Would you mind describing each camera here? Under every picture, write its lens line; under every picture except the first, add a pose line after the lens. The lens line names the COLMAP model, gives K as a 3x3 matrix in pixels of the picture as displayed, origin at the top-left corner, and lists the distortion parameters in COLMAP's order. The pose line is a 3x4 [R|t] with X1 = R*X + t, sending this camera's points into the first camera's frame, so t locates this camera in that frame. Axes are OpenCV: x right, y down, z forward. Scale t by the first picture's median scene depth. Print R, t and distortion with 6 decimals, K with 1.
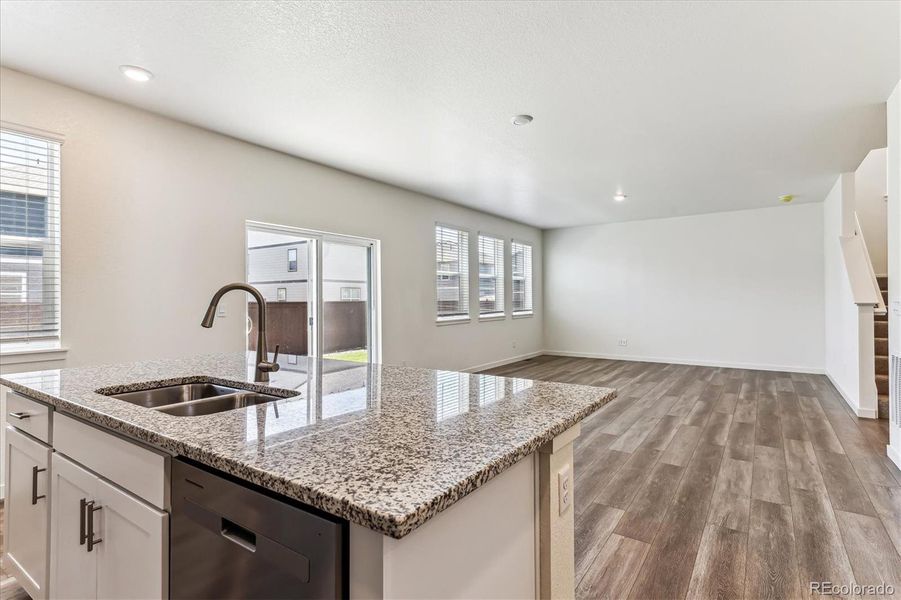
lens RADIAL K [[443.4, 0, 455.3], [0, 443.4, 298.6], [0, 0, 1]] dist [0.019134, -0.003380]
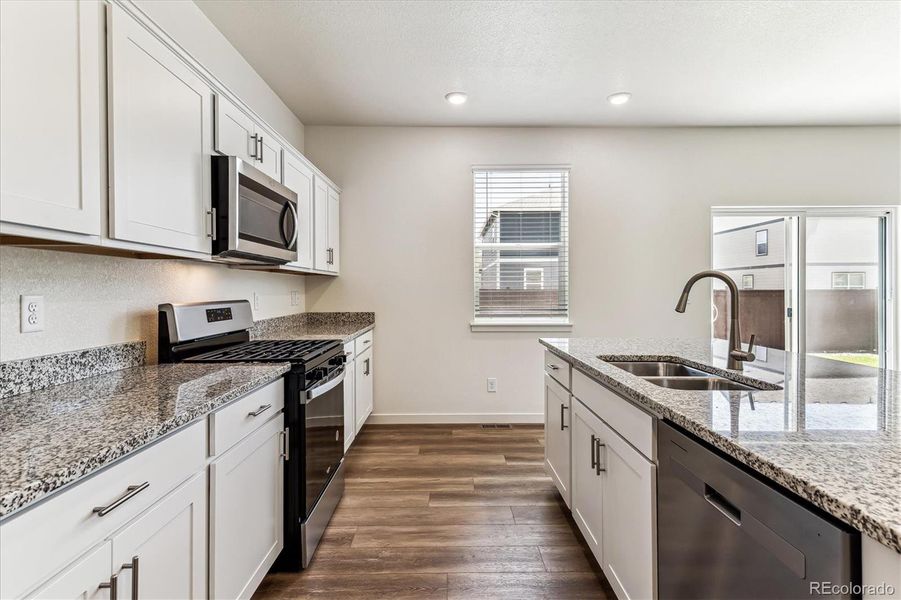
lens RADIAL K [[443.4, 0, 454.8], [0, 443.4, 291.3], [0, 0, 1]] dist [0.019134, -0.003380]
pose [[0.582279, 0.006305, -0.812965, 0.008604], [0.002192, 0.999954, 0.009325, 0.001879], [0.812986, -0.007212, 0.582238, -0.085362]]
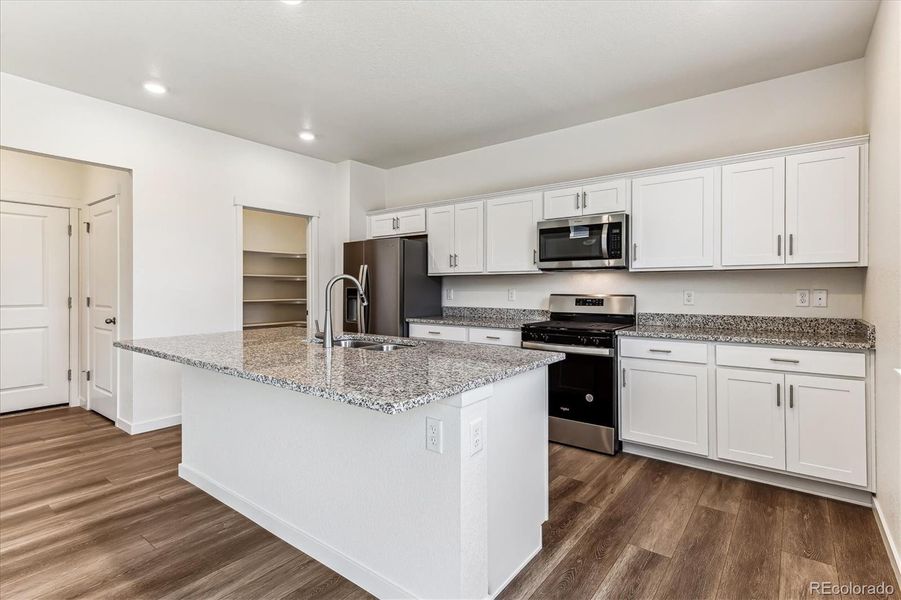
lens RADIAL K [[443.4, 0, 456.4], [0, 443.4, 291.1], [0, 0, 1]] dist [0.019134, -0.003380]
pose [[-0.998667, 0.004056, 0.051449, -0.808668], [0.004327, 0.999977, 0.005150, 0.010581], [-0.051426, 0.005366, -0.998662, 2.102421]]
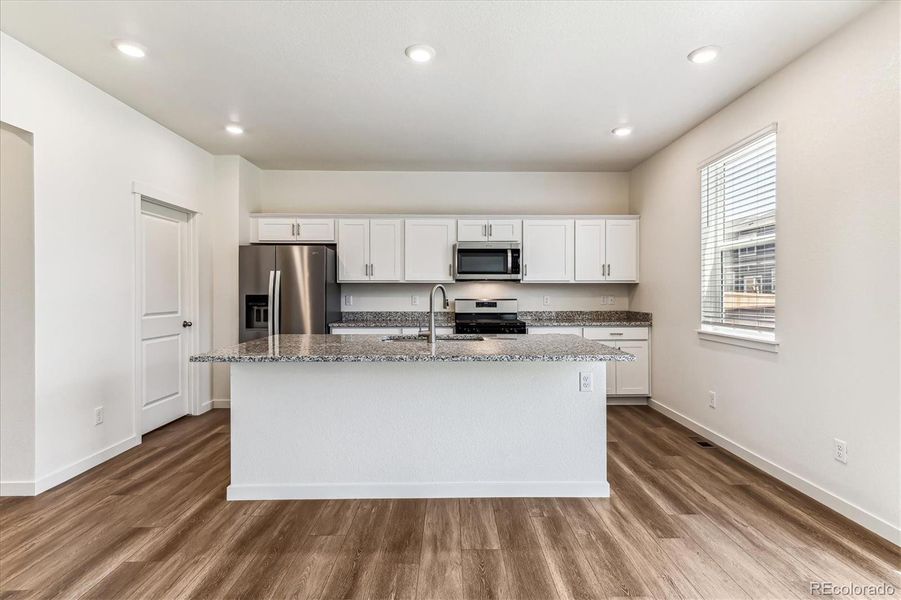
lens RADIAL K [[443.4, 0, 456.8], [0, 443.4, 297.2], [0, 0, 1]] dist [0.019134, -0.003380]
pose [[-0.812558, 0.009638, -0.582801, 0.410012], [0.005177, 0.999943, 0.009318, 0.001356], [0.582857, 0.004554, -0.812562, 2.178239]]
